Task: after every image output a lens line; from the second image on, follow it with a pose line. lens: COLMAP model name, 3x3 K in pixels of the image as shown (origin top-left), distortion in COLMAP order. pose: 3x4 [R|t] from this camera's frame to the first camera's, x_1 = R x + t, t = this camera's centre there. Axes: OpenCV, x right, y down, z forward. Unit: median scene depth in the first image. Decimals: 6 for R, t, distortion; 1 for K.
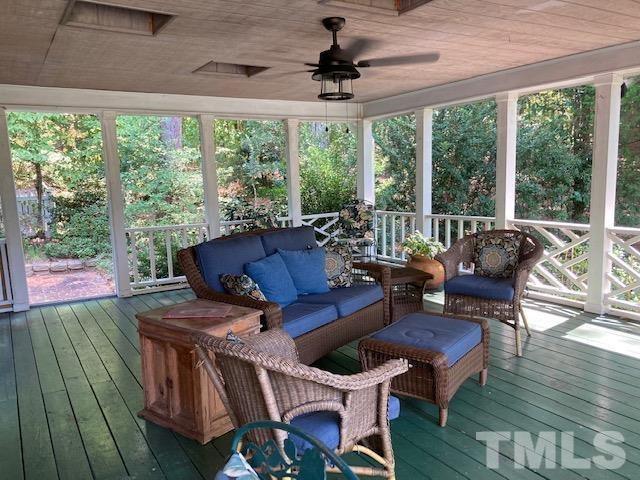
lens RADIAL K [[519.8, 0, 320.1], [0, 519.8, 244.1], [0, 0, 1]] dist [0.030589, -0.006577]
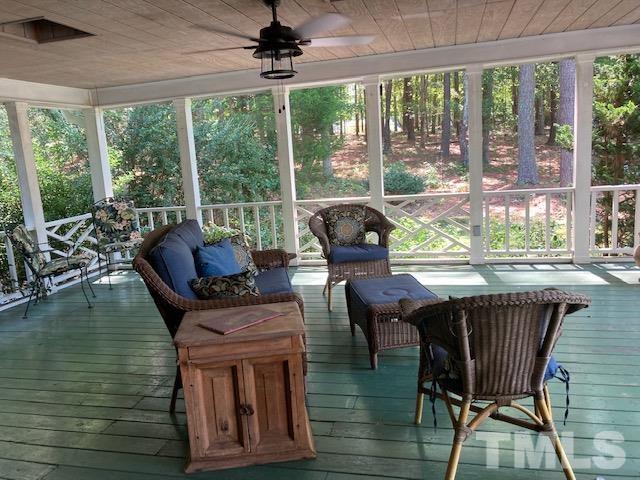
lens RADIAL K [[519.8, 0, 317.2], [0, 519.8, 235.3], [0, 0, 1]] dist [0.030589, -0.006577]
pose [[0.713989, -0.132301, 0.687543, -0.628960], [0.145061, 0.988630, 0.039597, -0.016663], [-0.684965, 0.071464, 0.725063, 0.268341]]
